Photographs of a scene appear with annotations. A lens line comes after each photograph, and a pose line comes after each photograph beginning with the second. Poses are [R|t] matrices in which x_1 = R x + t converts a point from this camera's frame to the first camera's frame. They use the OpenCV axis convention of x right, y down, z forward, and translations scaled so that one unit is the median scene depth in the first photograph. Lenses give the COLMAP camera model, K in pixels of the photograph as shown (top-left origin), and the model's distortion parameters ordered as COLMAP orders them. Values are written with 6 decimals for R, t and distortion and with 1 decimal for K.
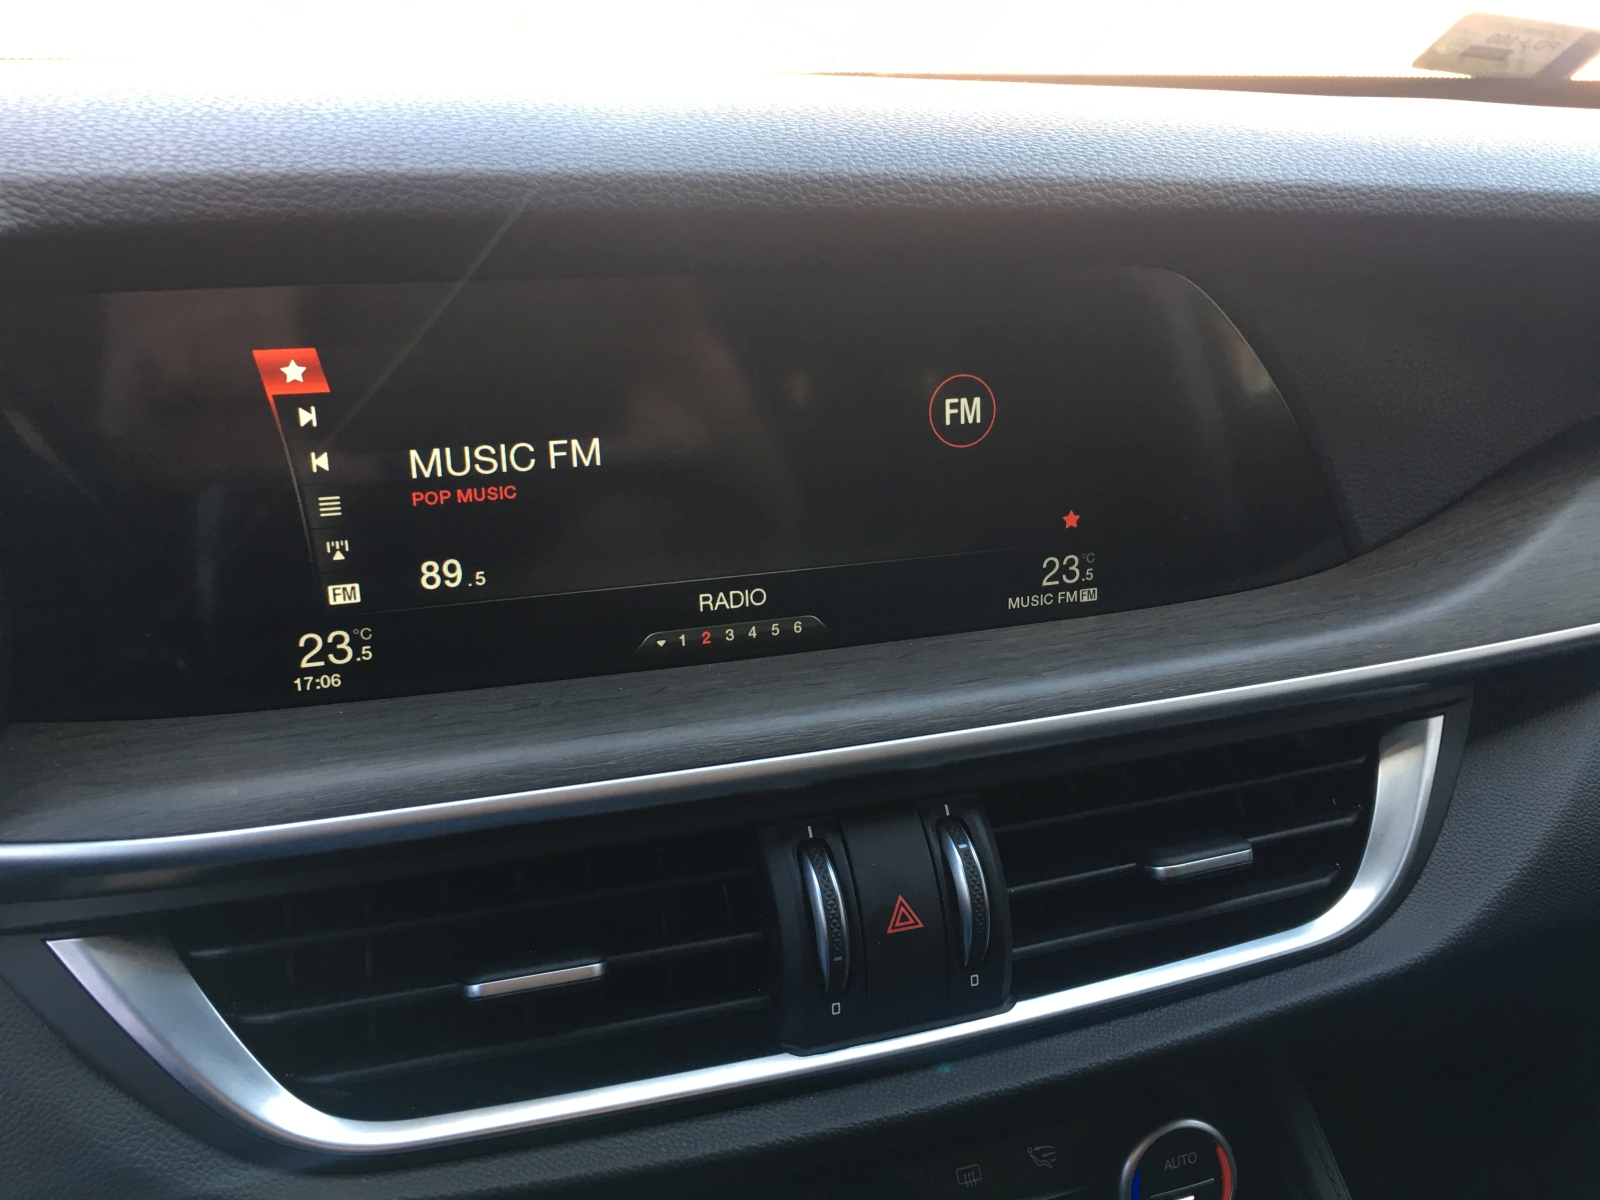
lens RADIAL K [[1367.4, 0, 800.1], [0, 1367.4, 596.1], [0, 0, 1]] dist [0.064042, -0.075760]
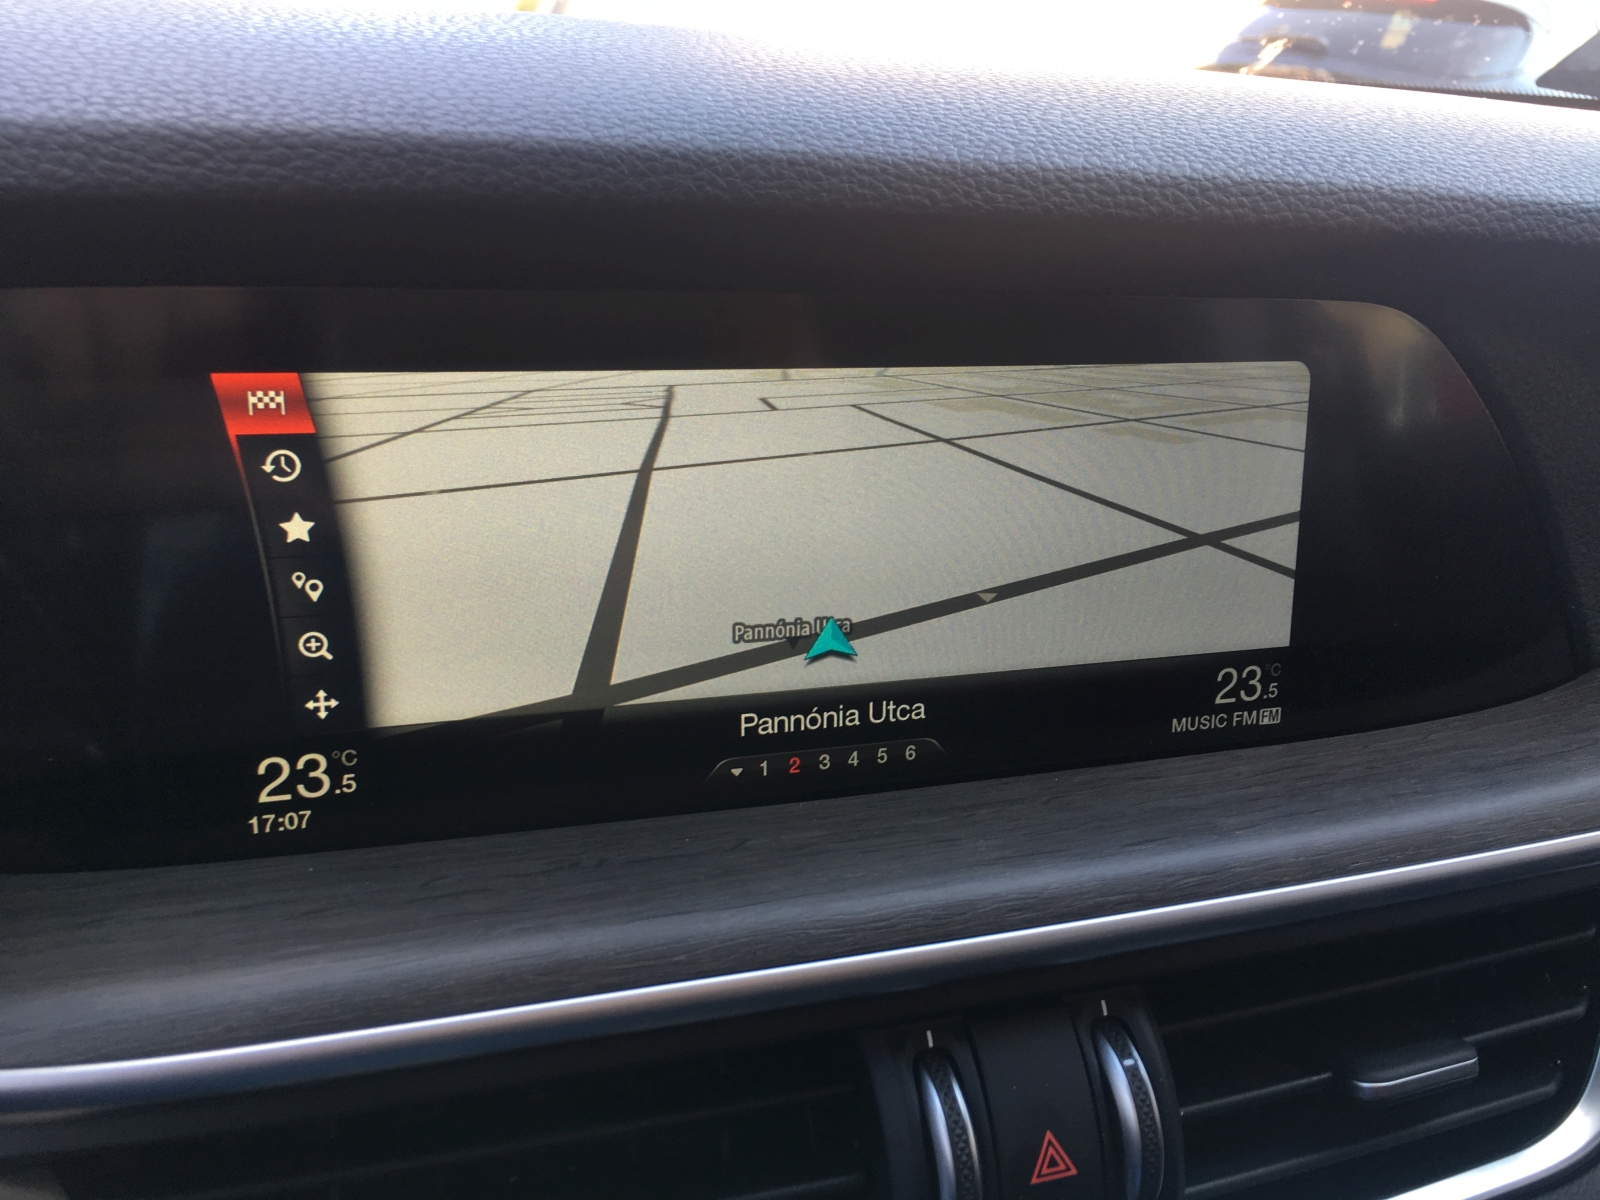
lens RADIAL K [[1367.4, 0, 792.5], [0, 1367.4, 592.0], [0, 0, 1]] dist [0.064042, -0.075760]
pose [[0.999111, 0.039913, 0.013551, -0.090488], [-0.039846, 0.999193, -0.005153, -0.067344], [-0.013746, 0.004608, 0.999895, 0.254067]]
